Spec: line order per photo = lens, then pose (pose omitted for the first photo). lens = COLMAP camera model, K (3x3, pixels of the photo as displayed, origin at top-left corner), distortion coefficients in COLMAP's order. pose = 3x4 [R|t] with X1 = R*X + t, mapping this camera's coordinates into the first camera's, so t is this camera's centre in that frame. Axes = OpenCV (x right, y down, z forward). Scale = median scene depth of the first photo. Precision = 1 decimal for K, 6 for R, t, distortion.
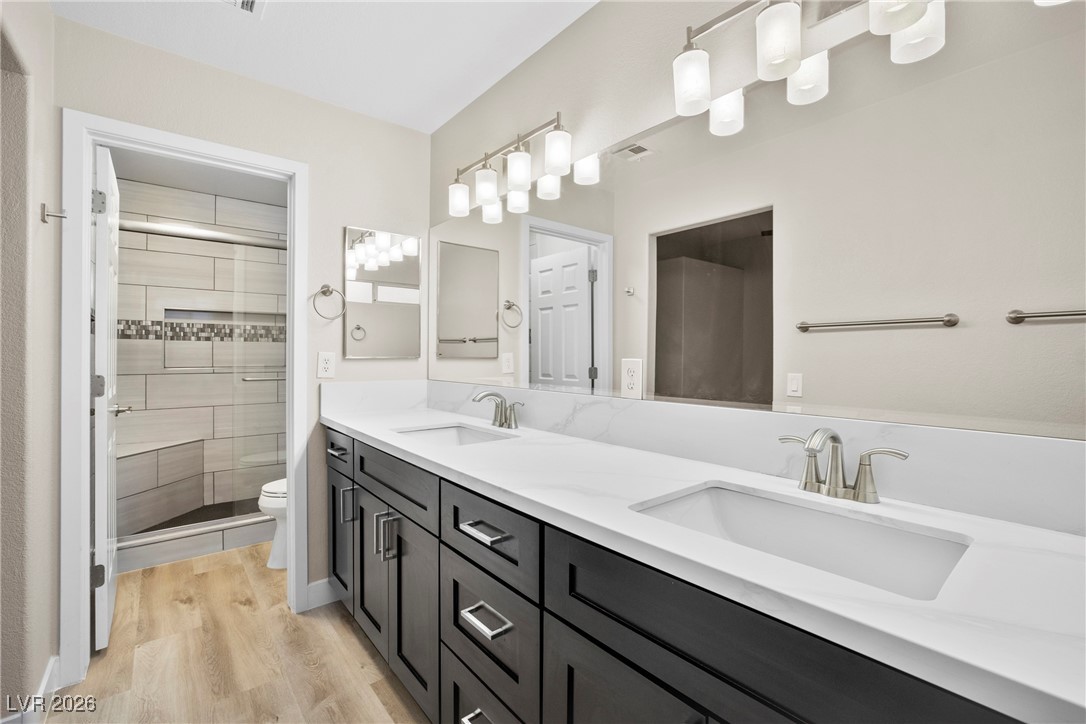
lens RADIAL K [[476.5, 0, 541.4], [0, 476.5, 354.6], [0, 0, 1]] dist [-0.000255, 0.000222]
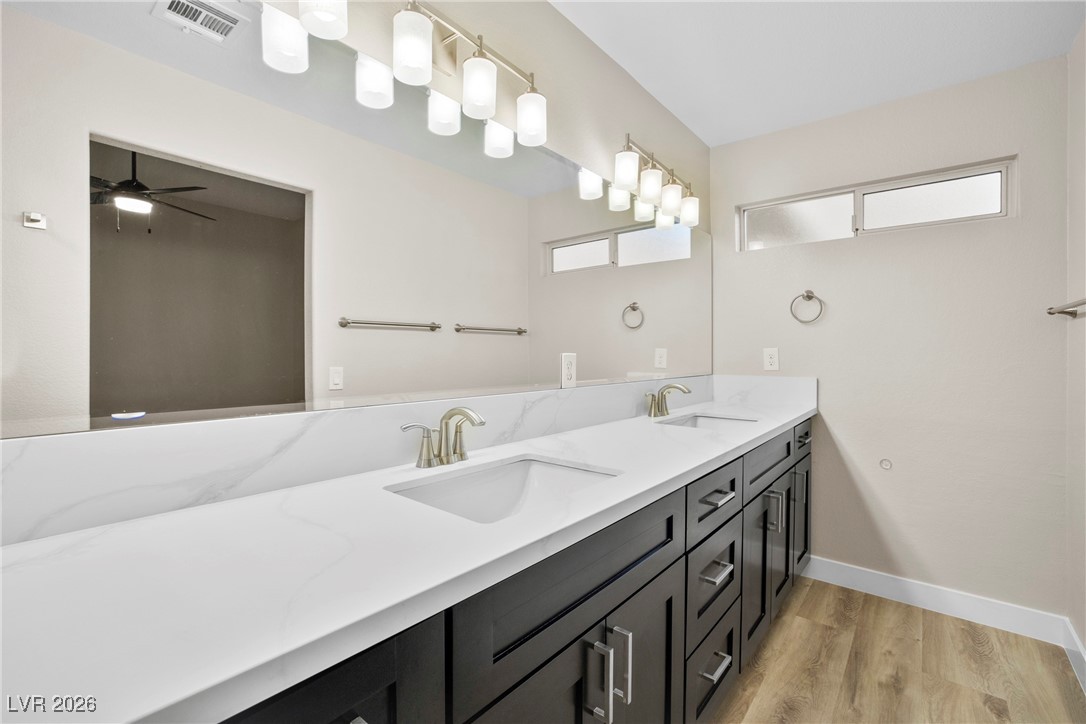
lens RADIAL K [[476.5, 0, 541.4], [0, 476.5, 354.6], [0, 0, 1]] dist [-0.000255, 0.000222]
pose [[-0.175837, -0.007703, 0.984389, -0.711301], [-0.006881, 0.999955, 0.006595, 0.003533], [-0.984395, -0.005614, -0.175882, 0.969143]]
